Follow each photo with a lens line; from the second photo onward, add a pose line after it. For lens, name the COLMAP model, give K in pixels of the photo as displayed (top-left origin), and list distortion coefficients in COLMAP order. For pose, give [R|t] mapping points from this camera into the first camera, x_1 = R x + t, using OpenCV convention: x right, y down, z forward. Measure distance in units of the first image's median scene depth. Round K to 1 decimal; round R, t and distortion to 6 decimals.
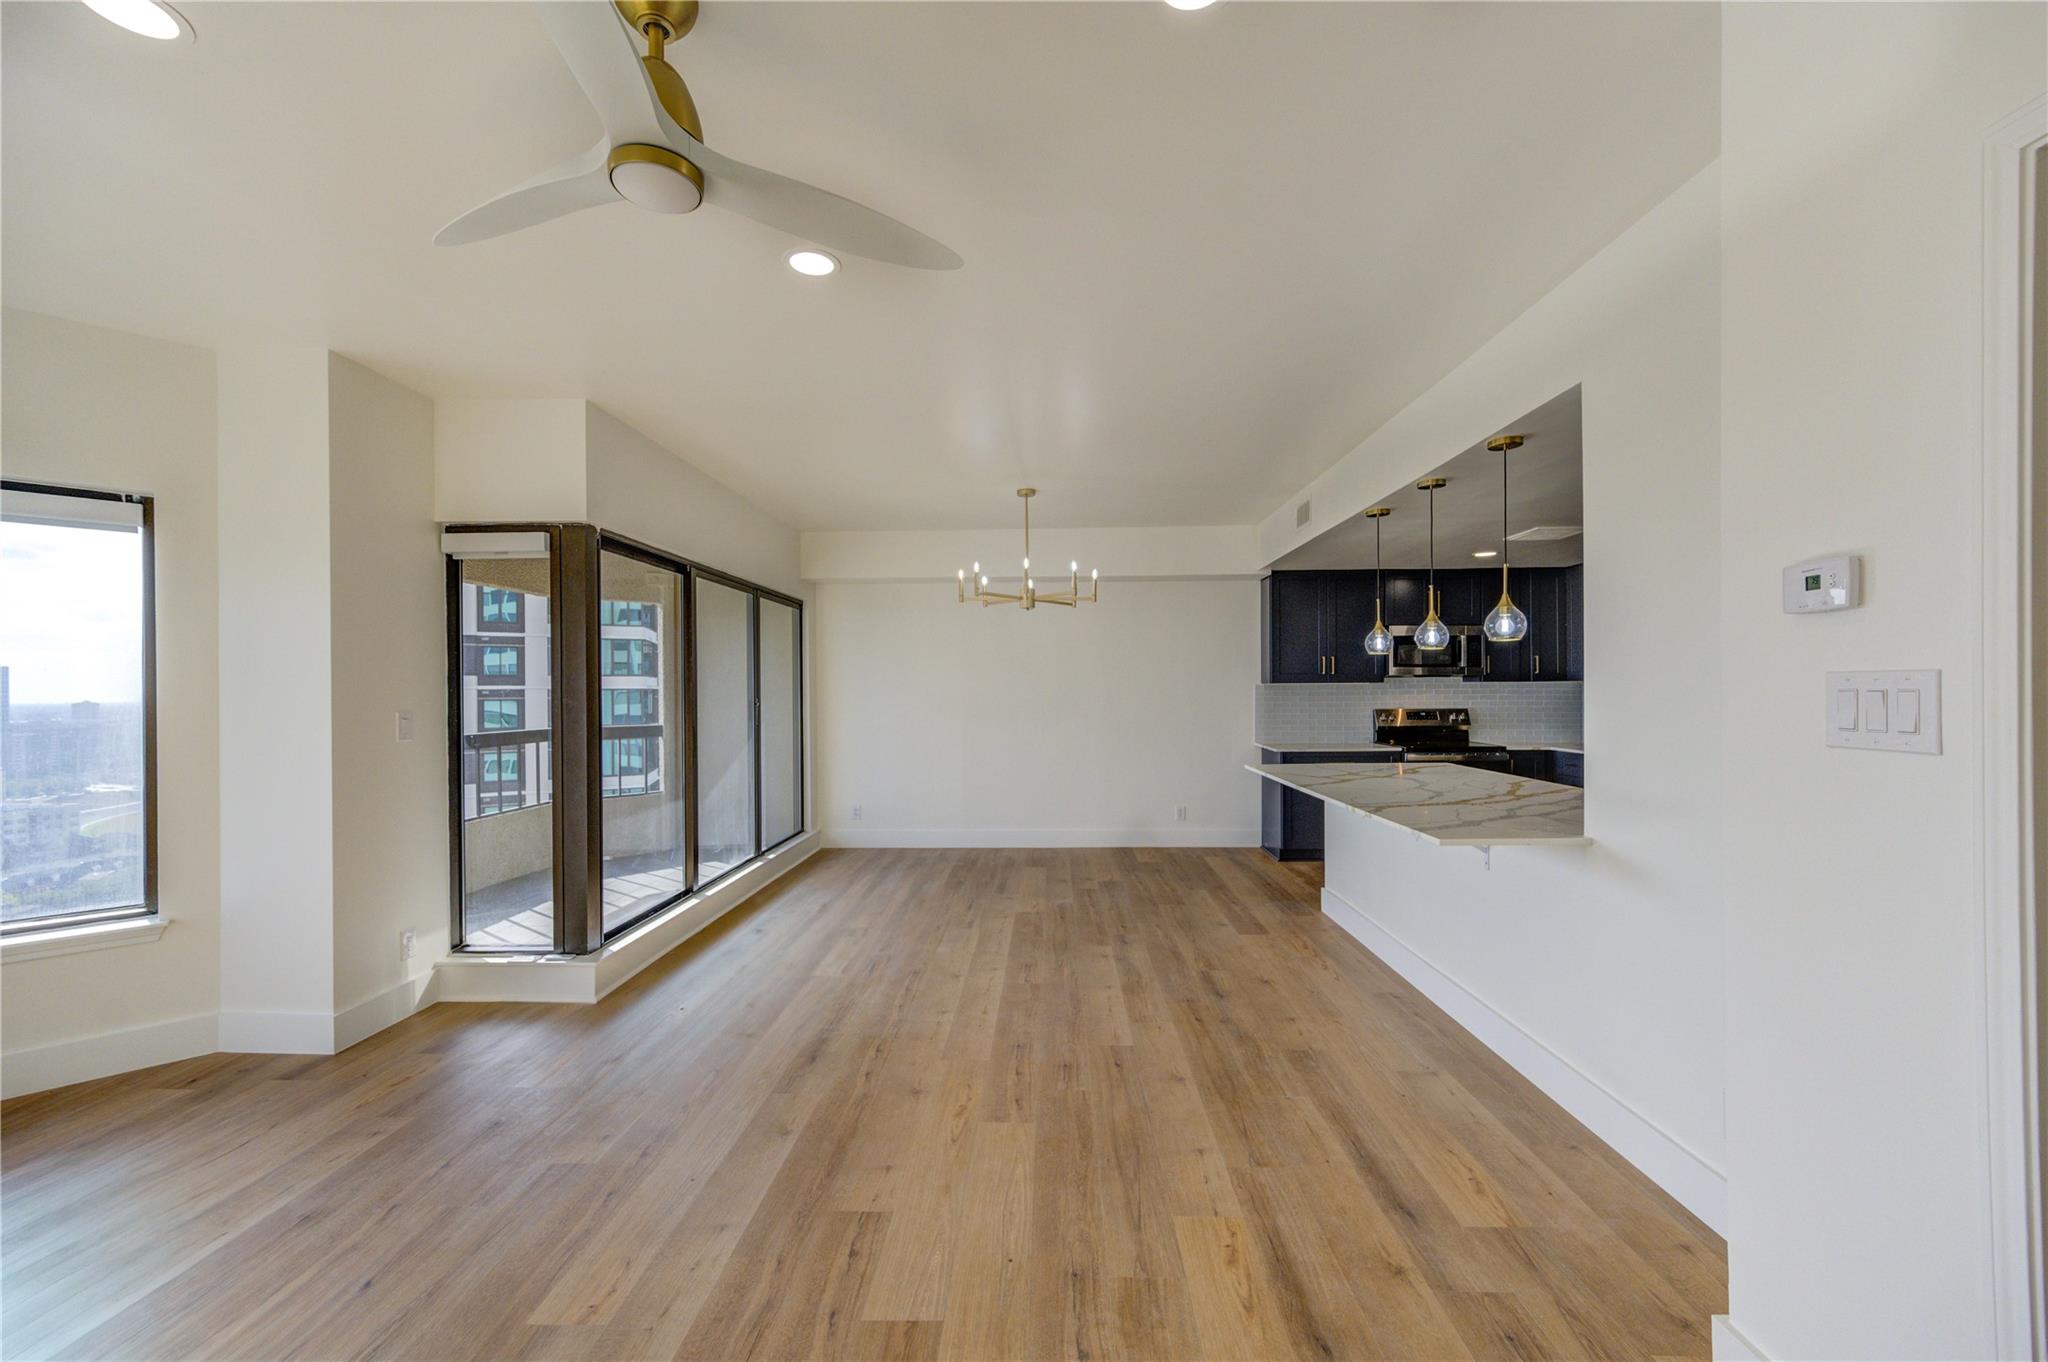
lens RADIAL K [[808.2, 0, 1033.3], [0, 808.2, 692.2], [0, 0, 1]] dist [0.007249, -0.000090]
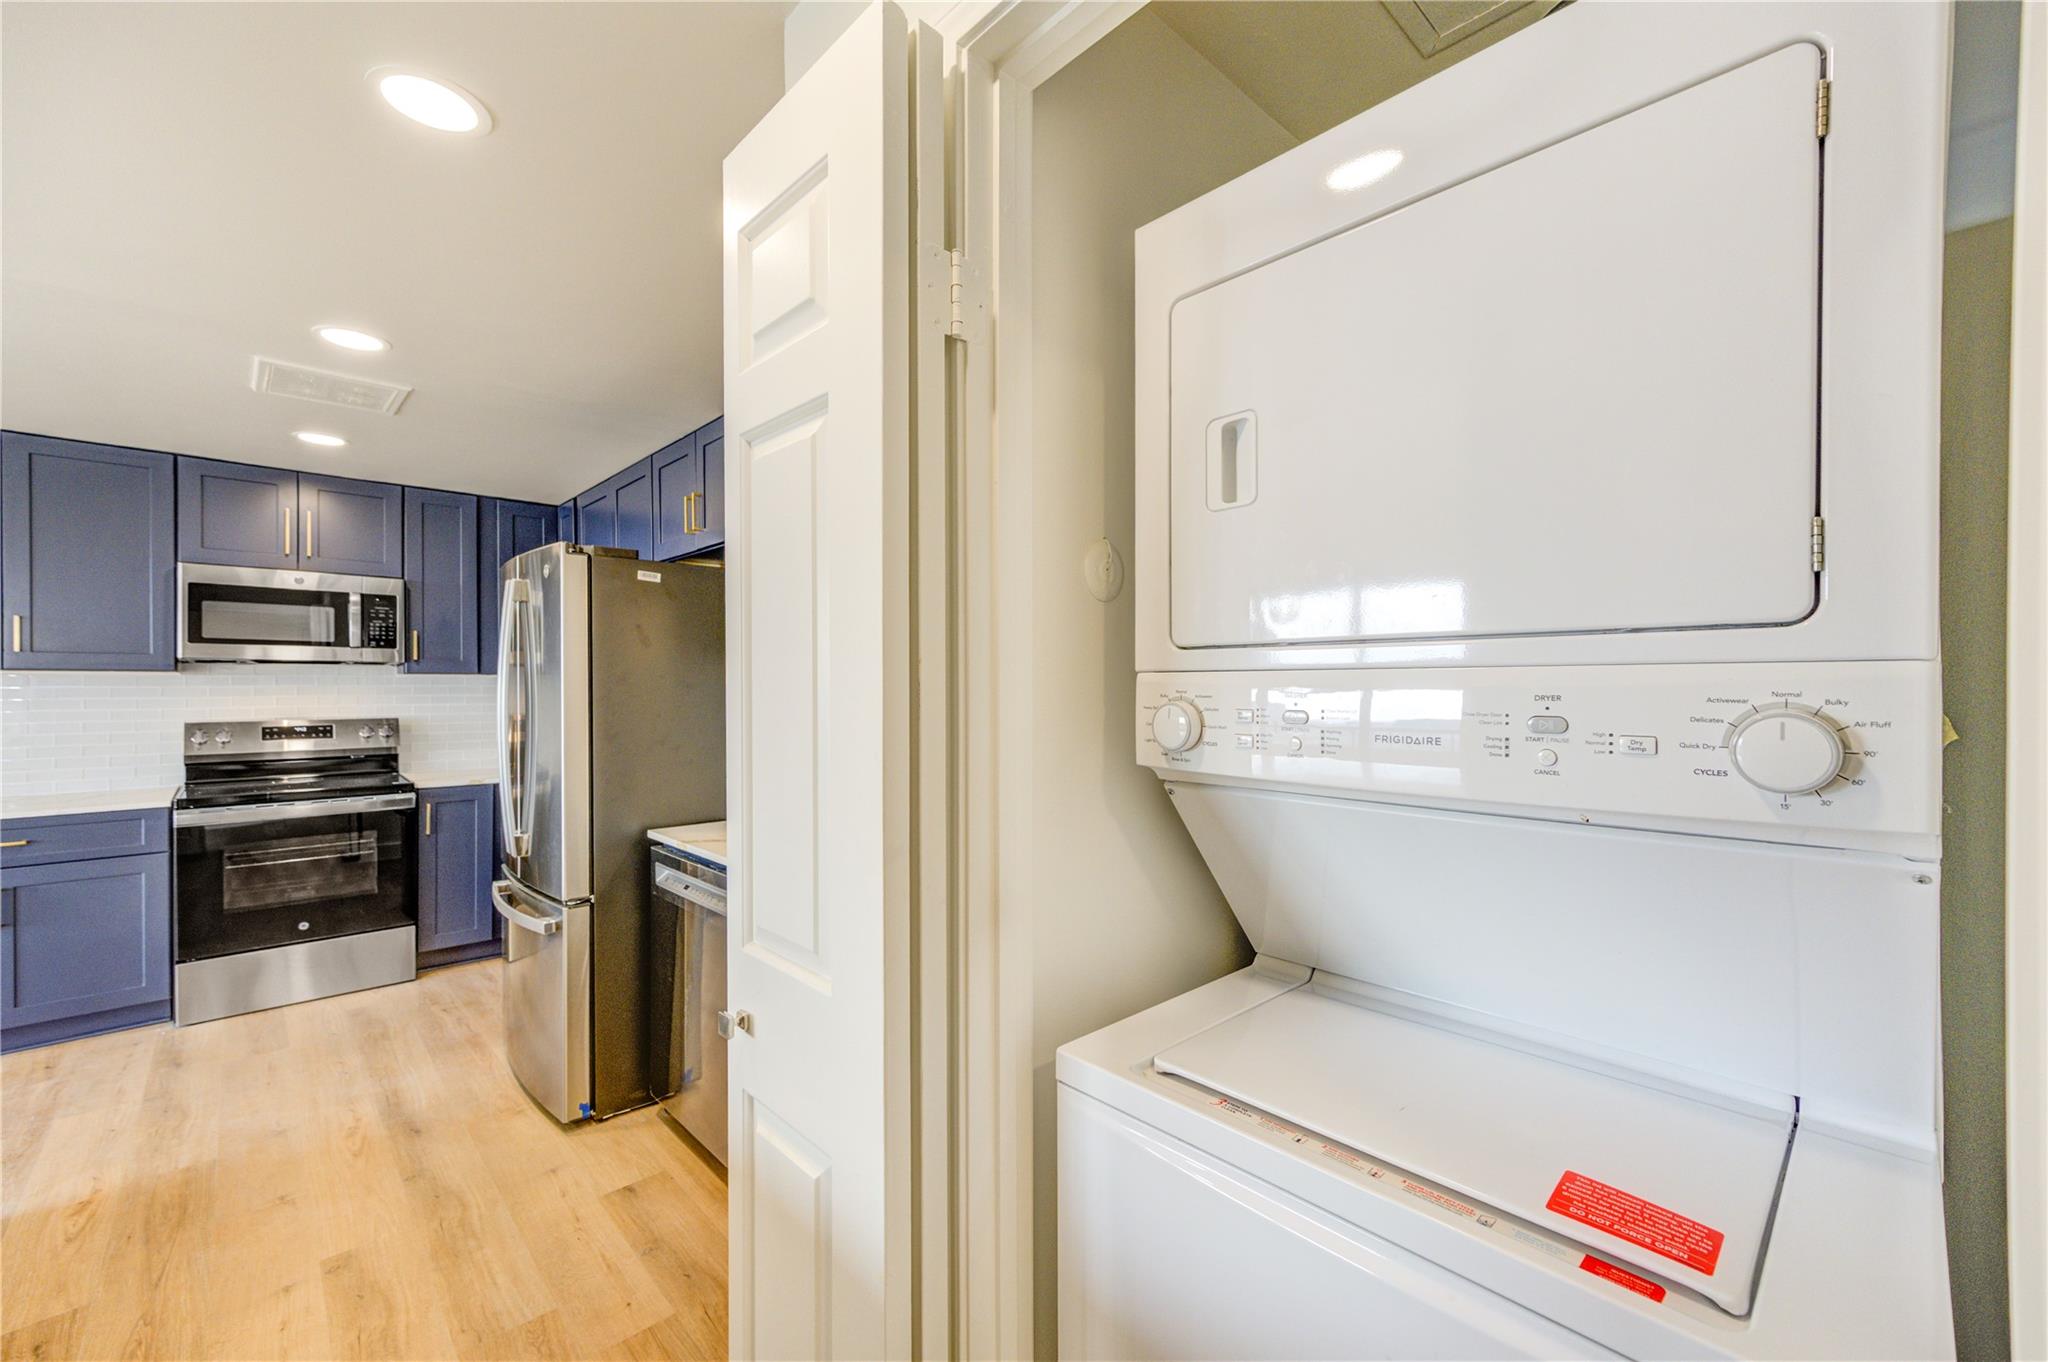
lens RADIAL K [[832.9, 0, 1032.0], [0, 832.9, 690.2], [0, 0, 1]] dist [0.008227, -0.000283]
pose [[0.704347, 0.003824, 0.709845, 0.799710], [-0.005708, 0.999984, 0.000277, -0.006374], [-0.709833, -0.004247, 0.704357, 0.426543]]
